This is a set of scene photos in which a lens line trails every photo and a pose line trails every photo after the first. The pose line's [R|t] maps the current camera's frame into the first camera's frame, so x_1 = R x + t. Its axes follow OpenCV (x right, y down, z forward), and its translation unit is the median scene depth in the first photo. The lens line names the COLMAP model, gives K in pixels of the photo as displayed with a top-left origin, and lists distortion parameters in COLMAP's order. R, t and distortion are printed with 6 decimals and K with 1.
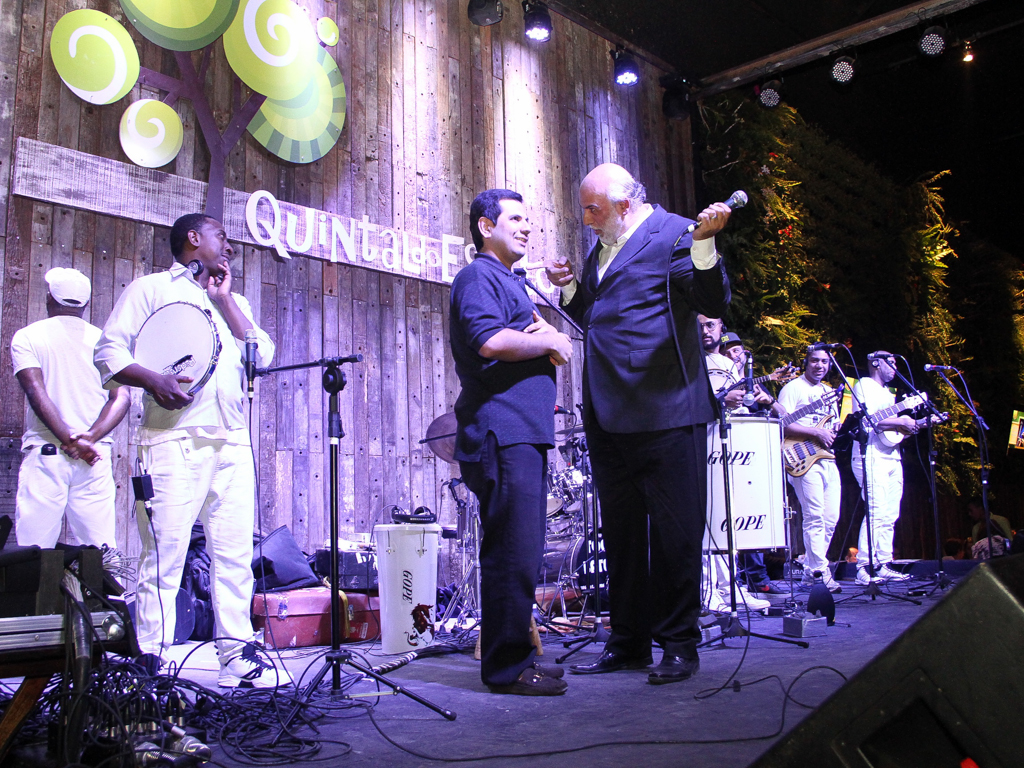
lens RADIAL K [[986.2, 0, 515.4], [0, 986.2, 383.6], [0, 0, 1]] dist [-0.130742, 0.000000]
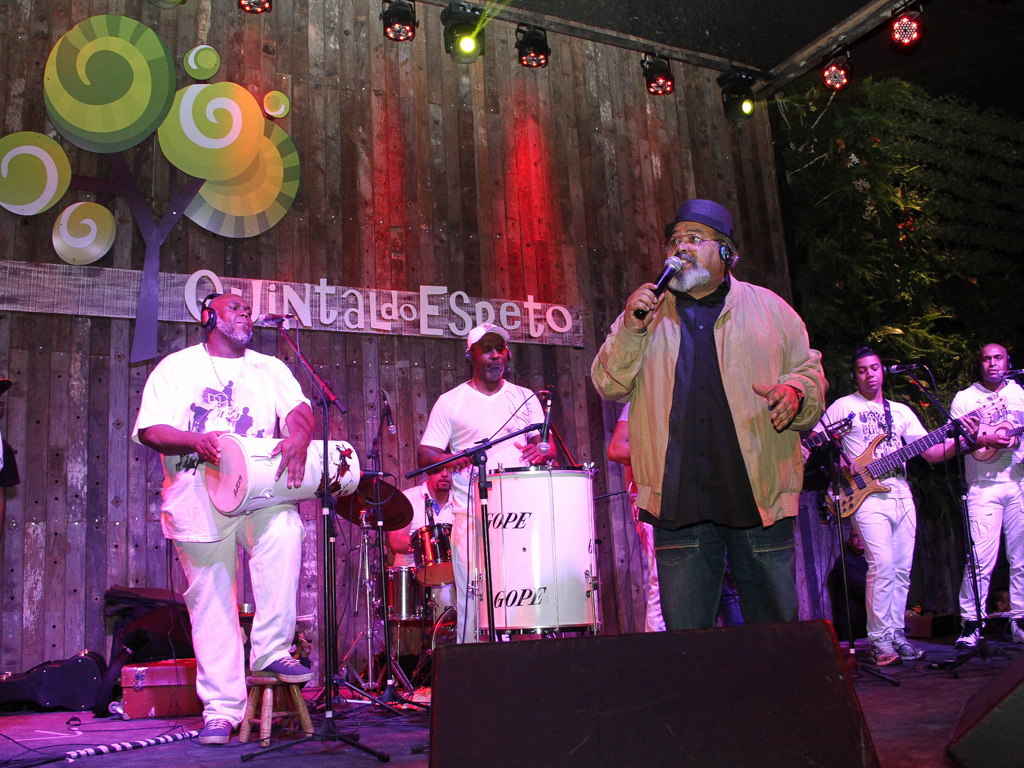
lens RADIAL K [[986.2, 0, 514.0], [0, 986.2, 380.6], [0, 0, 1]] dist [-0.130742, 0.000000]
pose [[0.935205, -0.090526, -0.342339, 0.365597], [0.076691, 0.995604, -0.053765, 0.000592], [0.345702, 0.024027, 0.938037, 0.131739]]
